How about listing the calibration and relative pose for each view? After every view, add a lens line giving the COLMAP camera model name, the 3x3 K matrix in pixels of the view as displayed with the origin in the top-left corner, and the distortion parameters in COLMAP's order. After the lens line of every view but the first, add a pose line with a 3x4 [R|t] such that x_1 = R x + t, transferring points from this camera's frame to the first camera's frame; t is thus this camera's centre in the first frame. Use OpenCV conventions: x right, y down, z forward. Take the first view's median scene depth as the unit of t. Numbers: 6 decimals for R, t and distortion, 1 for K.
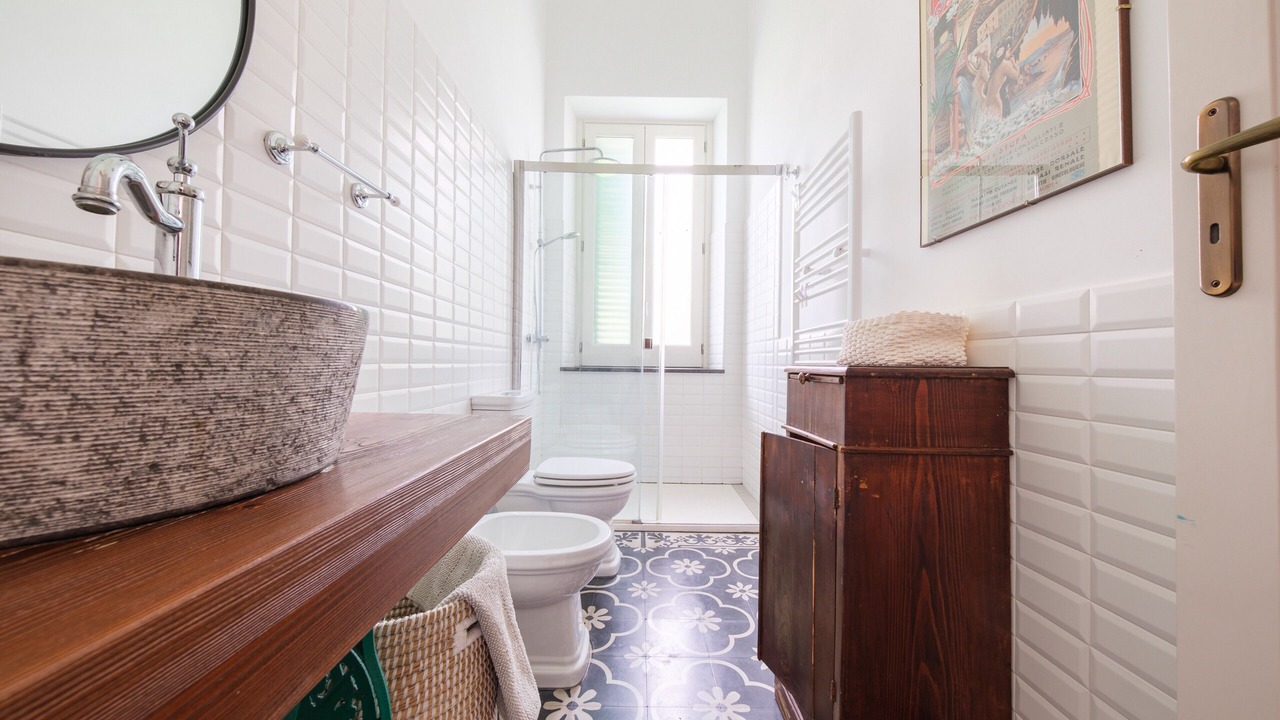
lens RADIAL K [[435.8, 0, 649.7], [0, 435.8, 356.0], [0, 0, 1]] dist [0.005017, -0.006165]
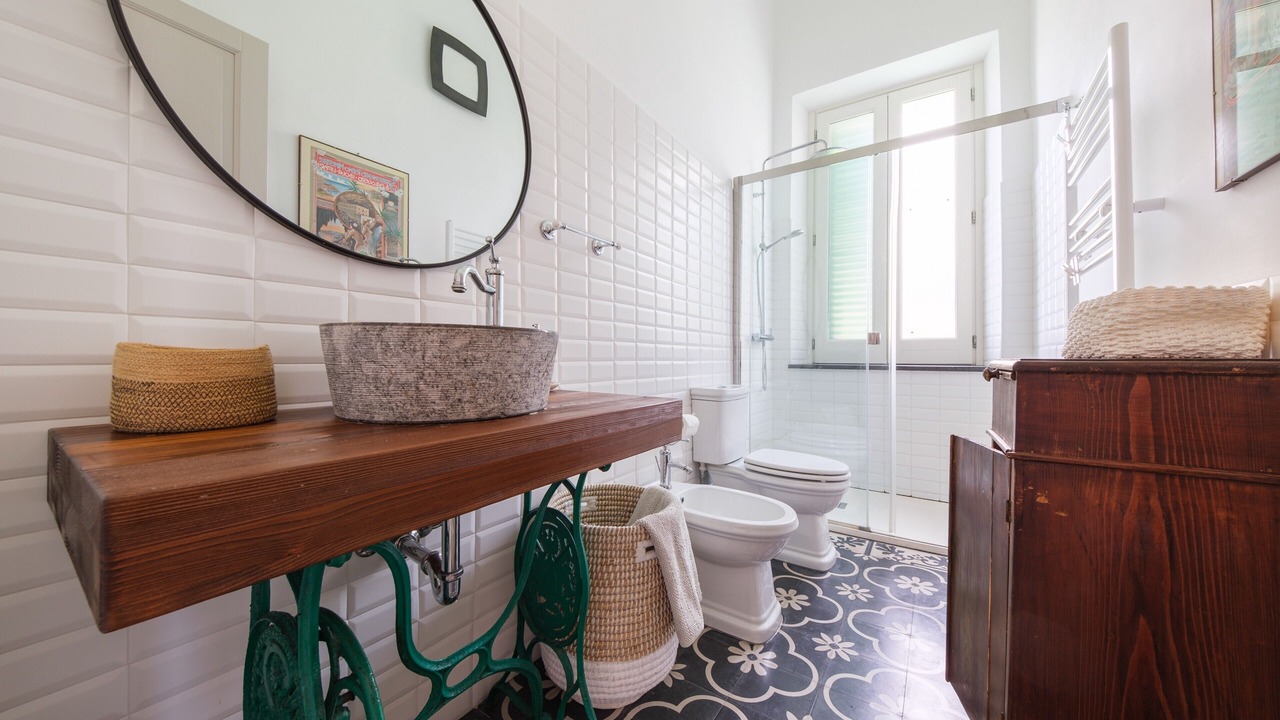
lens RADIAL K [[435.8, 0, 643.5], [0, 435.8, 359.0], [0, 0, 1]] dist [0.005017, -0.006165]
pose [[0.826485, -0.010700, -0.562857, 0.278620], [0.016259, 0.999856, 0.004868, 0.004985], [0.562724, -0.013175, 0.826540, -0.119049]]
